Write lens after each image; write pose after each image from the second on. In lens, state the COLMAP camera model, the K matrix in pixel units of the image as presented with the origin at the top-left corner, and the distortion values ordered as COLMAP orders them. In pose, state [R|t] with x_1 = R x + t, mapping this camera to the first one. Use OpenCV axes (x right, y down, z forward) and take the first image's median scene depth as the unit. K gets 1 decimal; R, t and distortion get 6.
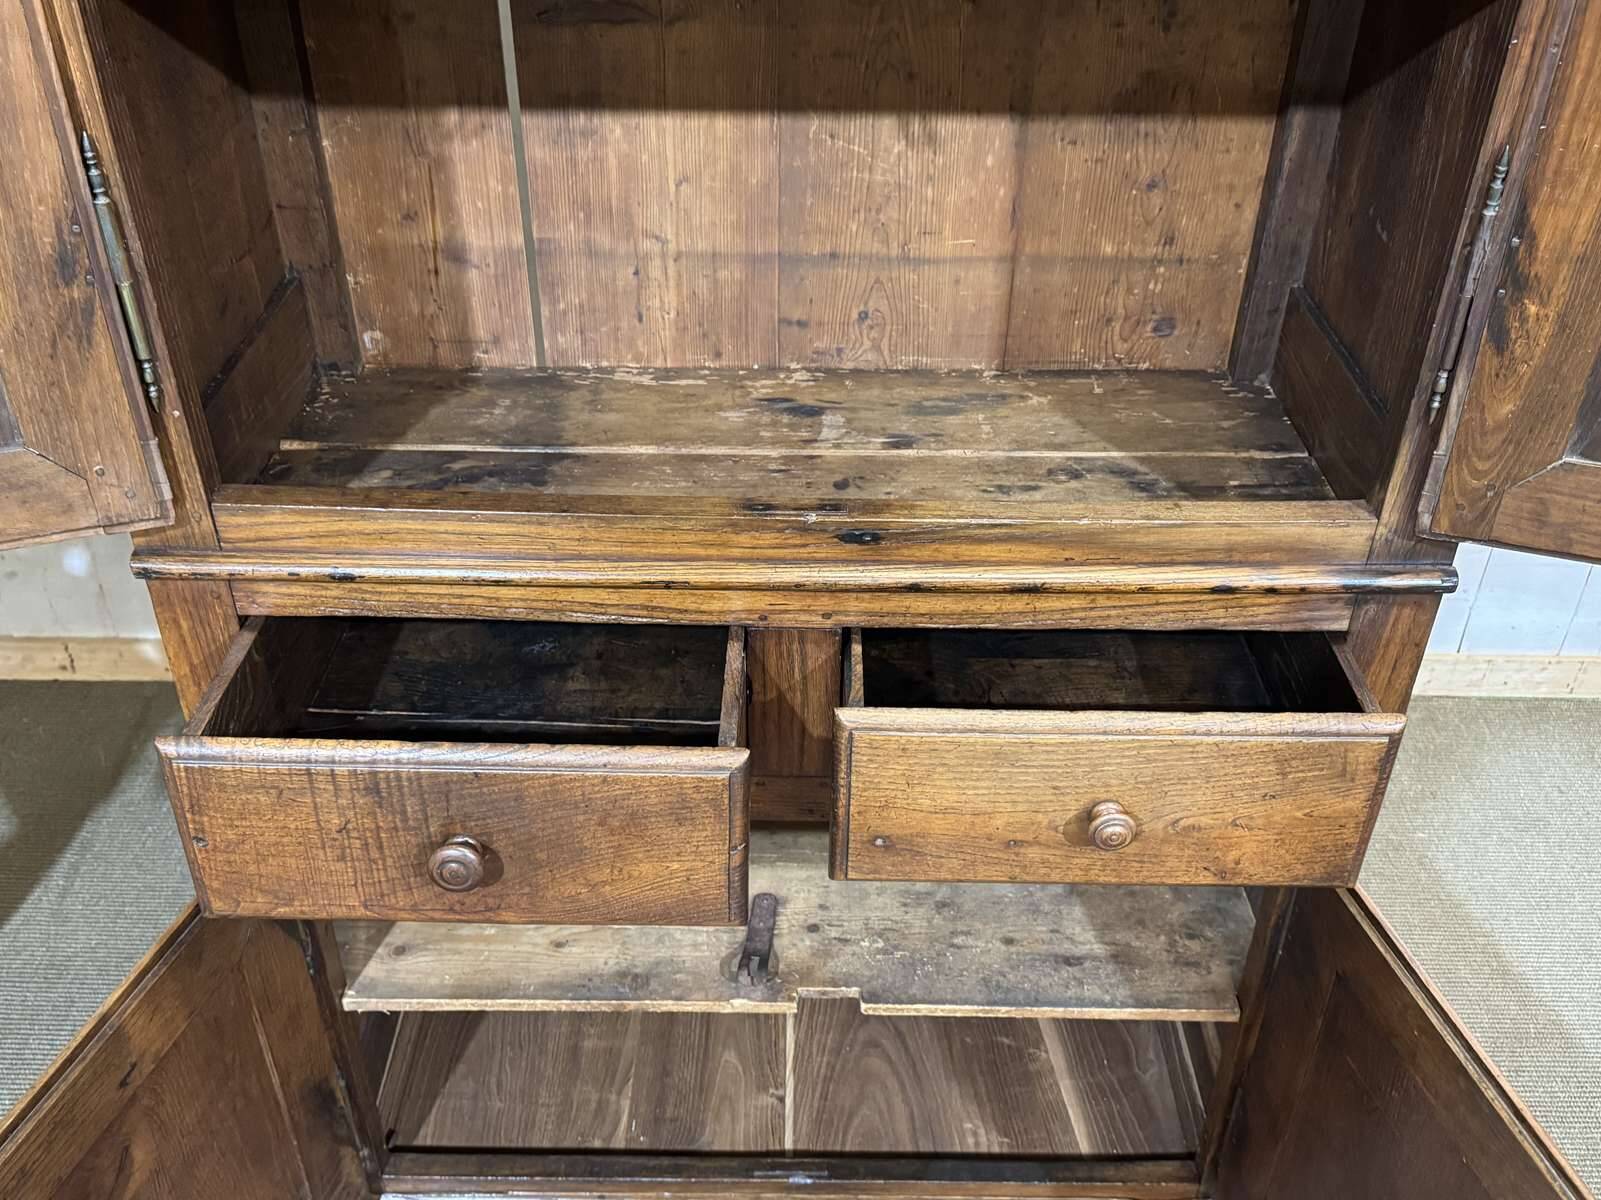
lens RADIAL K [[1459.8, 0, 797.7], [0, 1459.8, 607.2], [0, 0, 1]] dist [0.170109, -0.358985]
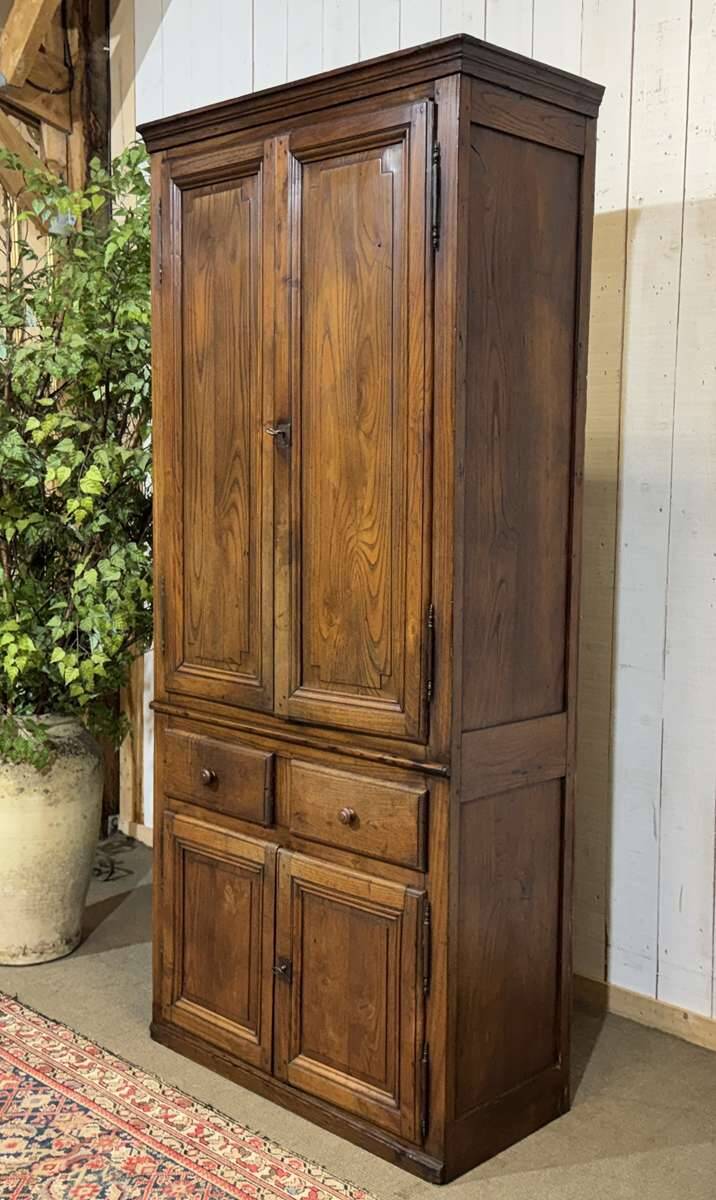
lens RADIAL K [[1303.9, 0, 428.5], [0, 1303.9, 603.2], [0, 0, 1]] dist [0.159009, -0.329988]
pose [[0.737092, 0.071268, -0.672023, 1.735913], [-0.398954, 0.848536, -0.347595, 0.487669], [0.545464, 0.524316, 0.653882, -0.611022]]
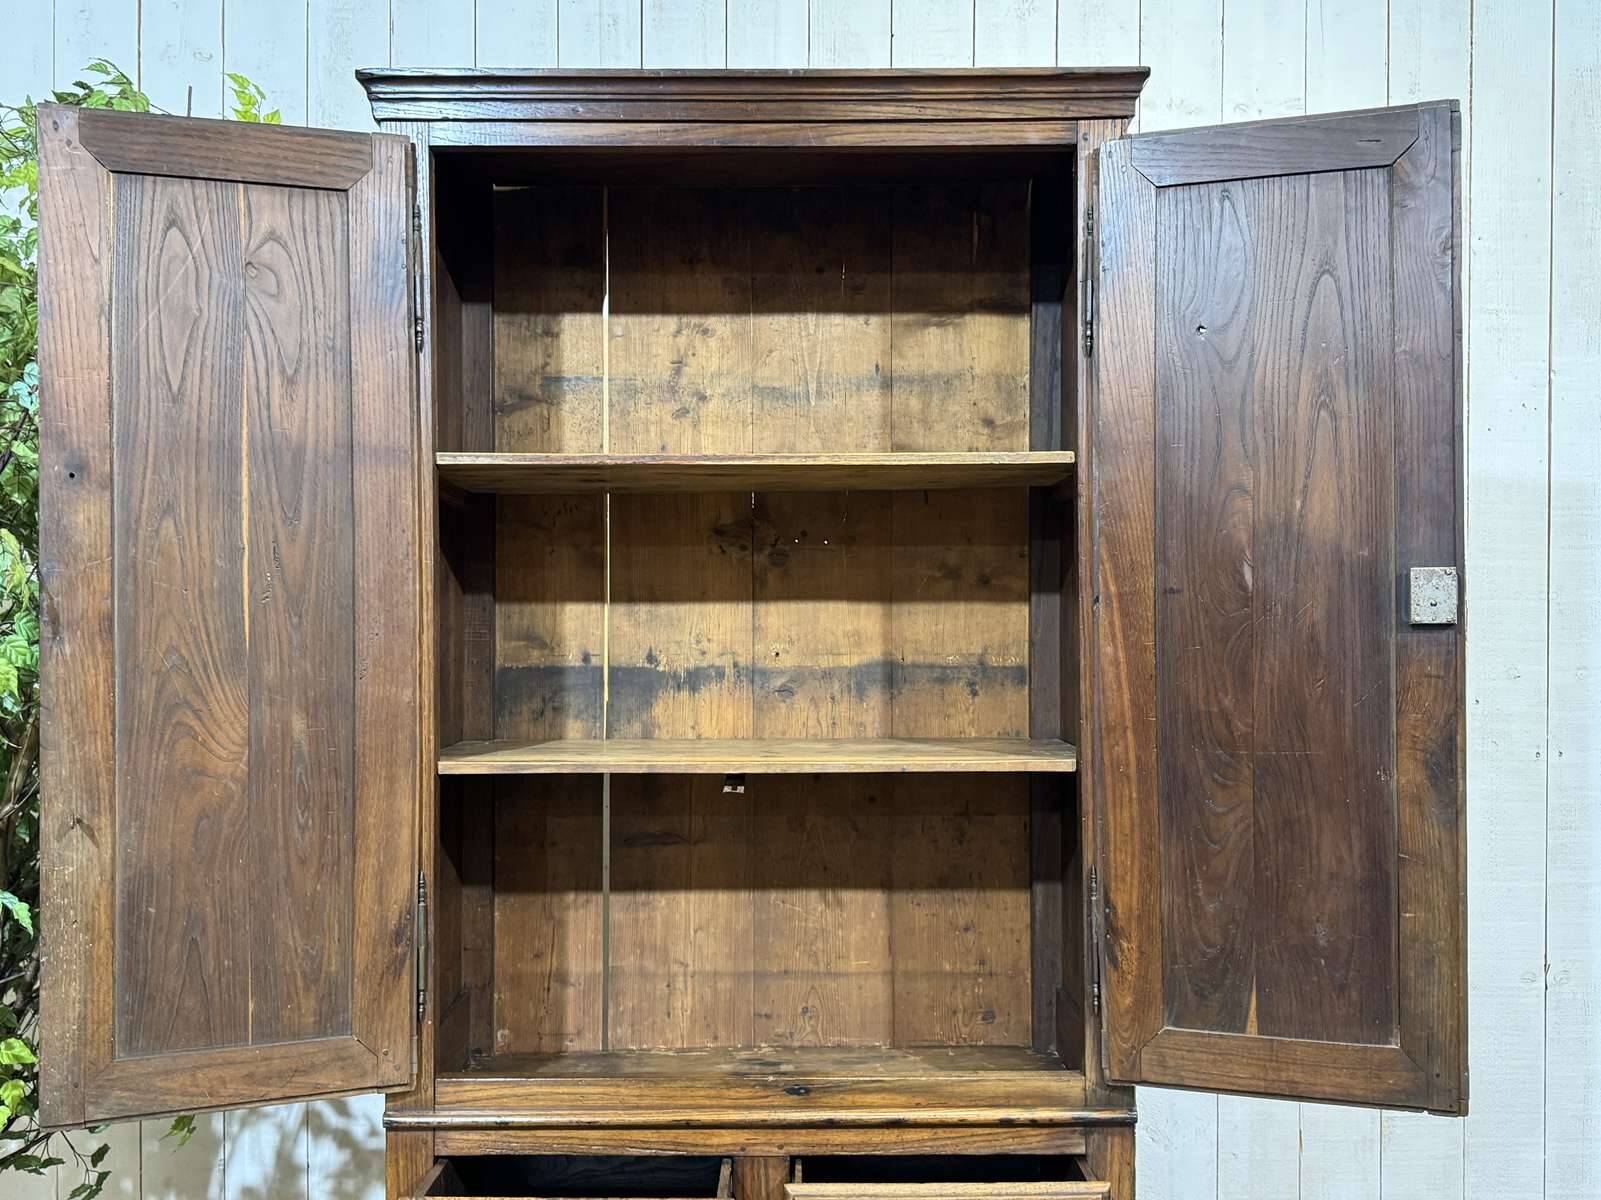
lens RADIAL K [[1459.8, 0, 797.7], [0, 1459.8, 607.2], [0, 0, 1]] dist [0.170109, -0.358985]
pose [[0.999818, -0.012199, 0.014688, 0.020288], [0.018463, 0.813689, -0.581007, 0.452183], [-0.004863, 0.581173, 0.813766, -0.693503]]
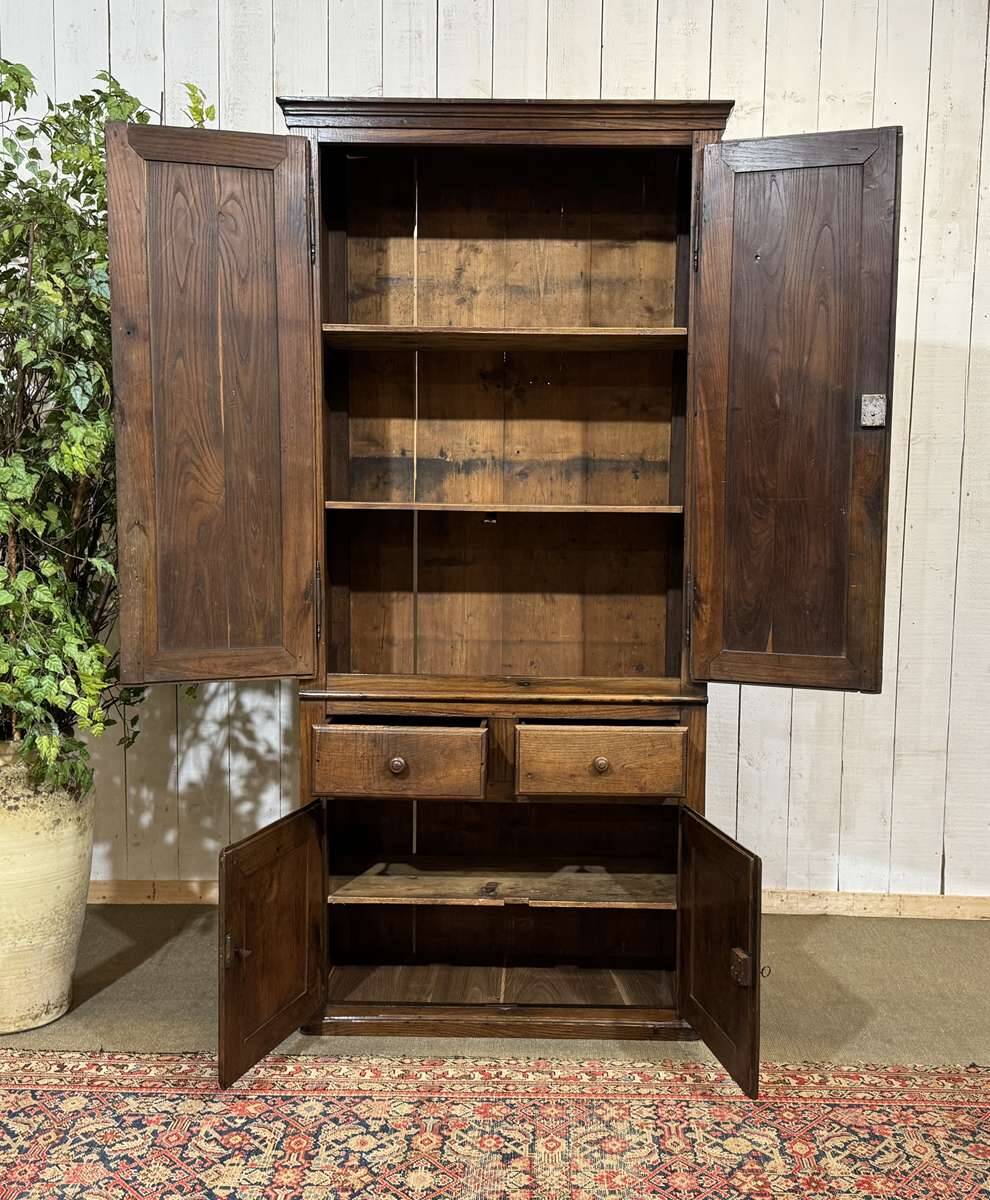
lens RADIAL K [[1300.3, 0, 535.2], [0, 1300.3, 610.2], [0, 0, 1]] dist [0.200171, -0.437850]
pose [[0.999986, 0.002310, -0.004861, 0.071745], [-0.004406, 0.870073, -0.492903, 1.079205], [0.003091, 0.492917, 0.870071, -1.389258]]
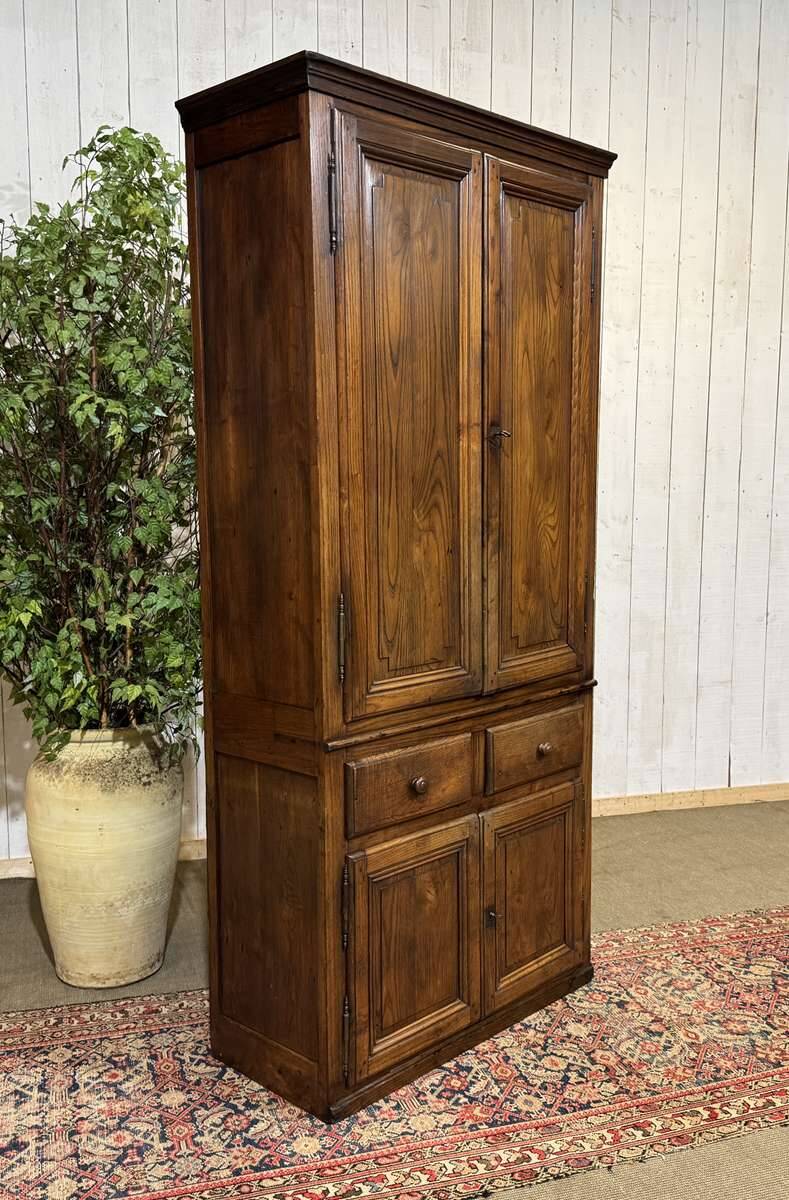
lens RADIAL K [[1132.6, 0, 415.2], [0, 1132.6, 608.3], [0, 0, 1]] dist [0.153457, -0.302655]
pose [[0.685724, -0.100697, 0.720863, -1.658539], [0.427332, 0.857423, -0.286728, 0.390322], [-0.589212, 0.504664, 0.630986, -0.531103]]
